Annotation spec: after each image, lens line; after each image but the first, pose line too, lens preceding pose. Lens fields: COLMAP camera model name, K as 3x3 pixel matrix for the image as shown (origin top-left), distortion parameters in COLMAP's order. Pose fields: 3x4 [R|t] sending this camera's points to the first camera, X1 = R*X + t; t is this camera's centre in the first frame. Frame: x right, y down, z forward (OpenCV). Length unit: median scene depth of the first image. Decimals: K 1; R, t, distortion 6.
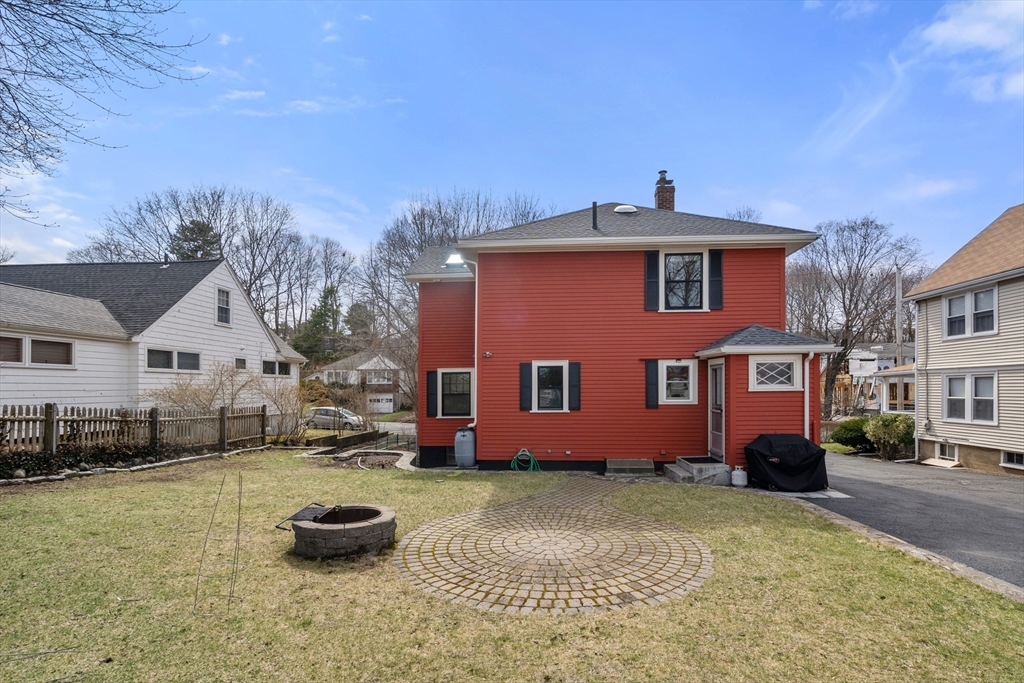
lens RADIAL K [[489.7, 0, 515.9], [0, 489.7, 339.5], [0, 0, 1]] dist [0.003012, -0.000802]
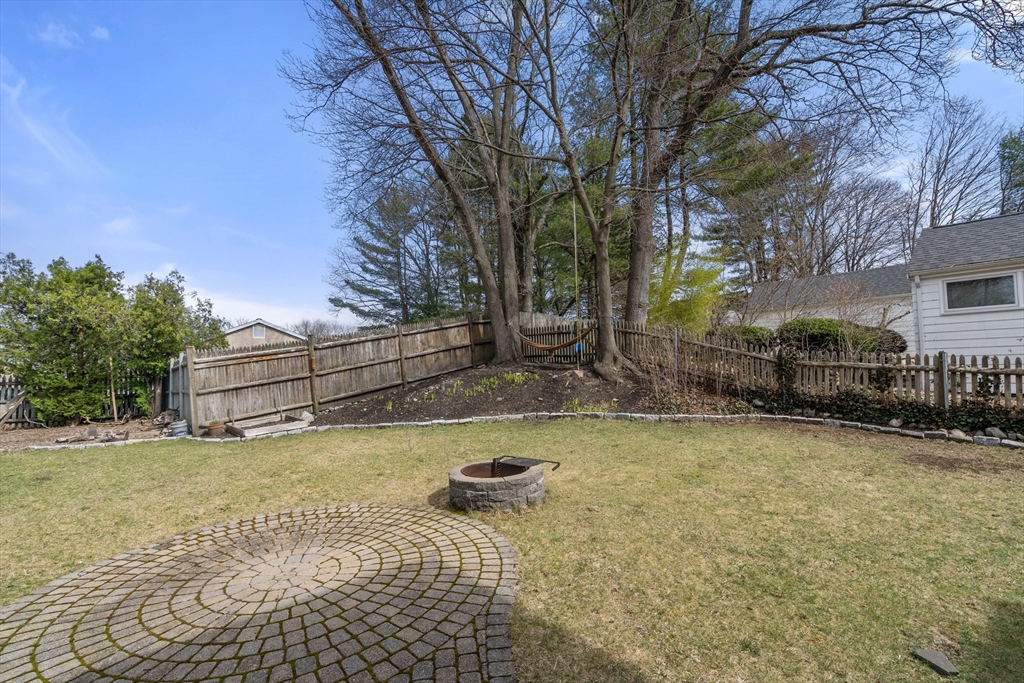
lens RADIAL K [[489.7, 0, 521.1], [0, 489.7, 340.5], [0, 0, 1]] dist [0.003012, -0.000802]
pose [[-0.727001, -0.010234, -0.686560, 0.323581], [0.099802, 0.987696, -0.120403, 0.240302], [0.679344, -0.156052, -0.717035, 1.912621]]
